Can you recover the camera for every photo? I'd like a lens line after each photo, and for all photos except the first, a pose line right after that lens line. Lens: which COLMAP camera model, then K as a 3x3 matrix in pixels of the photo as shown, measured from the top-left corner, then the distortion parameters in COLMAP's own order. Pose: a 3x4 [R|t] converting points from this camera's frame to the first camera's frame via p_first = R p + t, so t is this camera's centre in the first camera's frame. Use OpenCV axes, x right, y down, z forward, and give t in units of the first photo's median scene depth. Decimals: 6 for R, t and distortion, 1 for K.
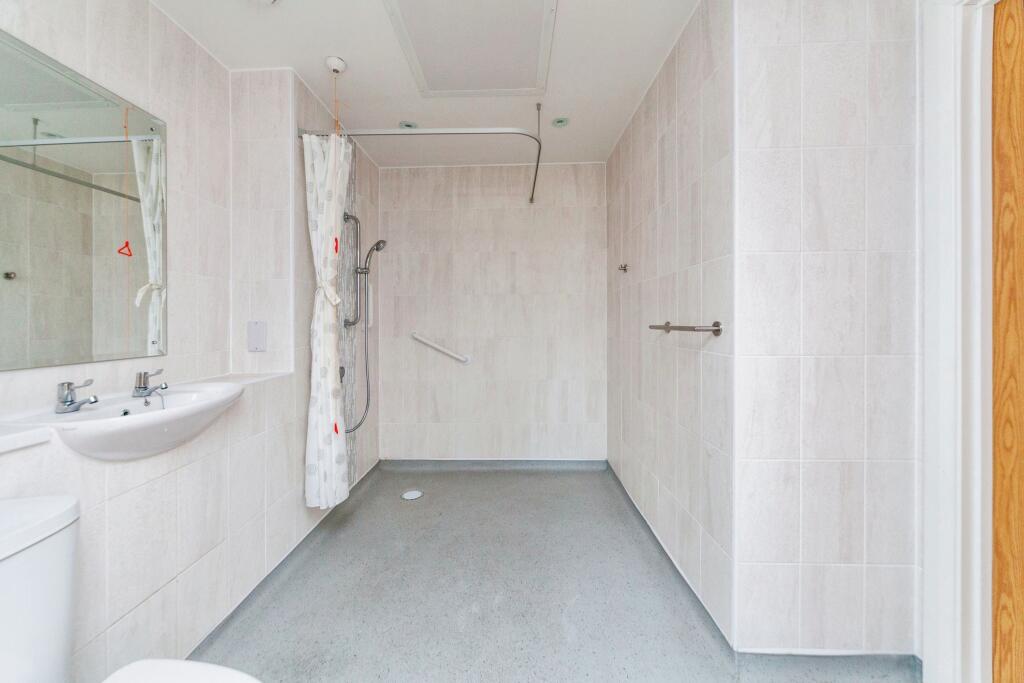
lens RADIAL K [[355.0, 0, 508.8], [0, 355.0, 326.2], [0, 0, 1]] dist [0.000188, 0.000126]
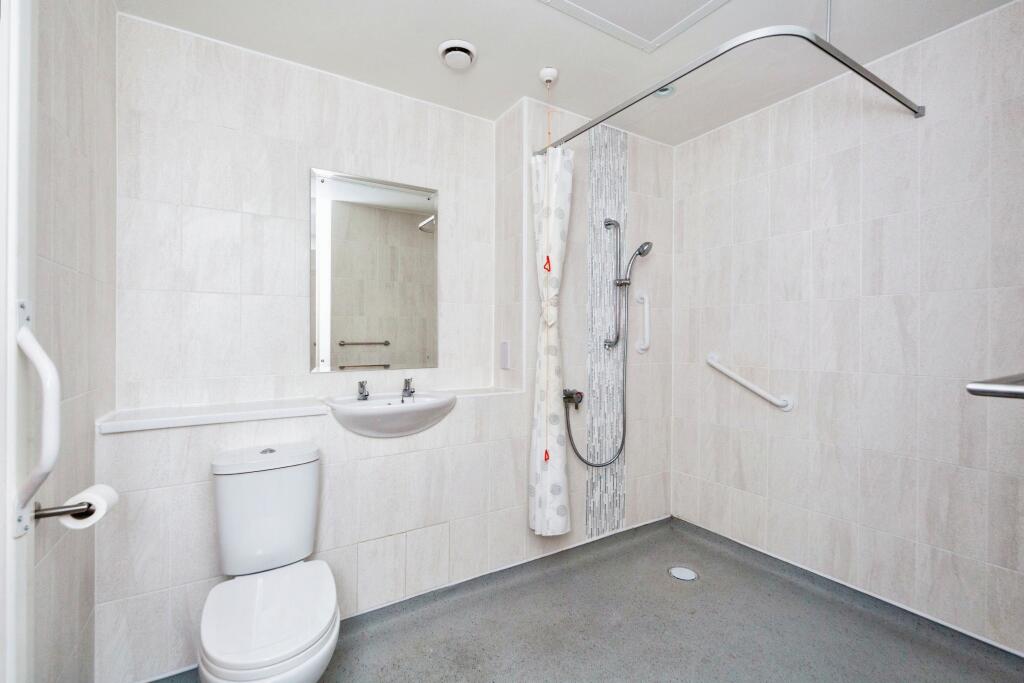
lens RADIAL K [[450.7, 0, 512.0], [0, 450.7, 341.5], [0, 0, 1]] dist [-0.000408, -0.000060]
pose [[0.563803, 0.013877, -0.825793, 0.332624], [-0.016273, 0.999851, 0.005692, -0.017022], [0.825749, 0.010230, 0.563945, 0.171964]]
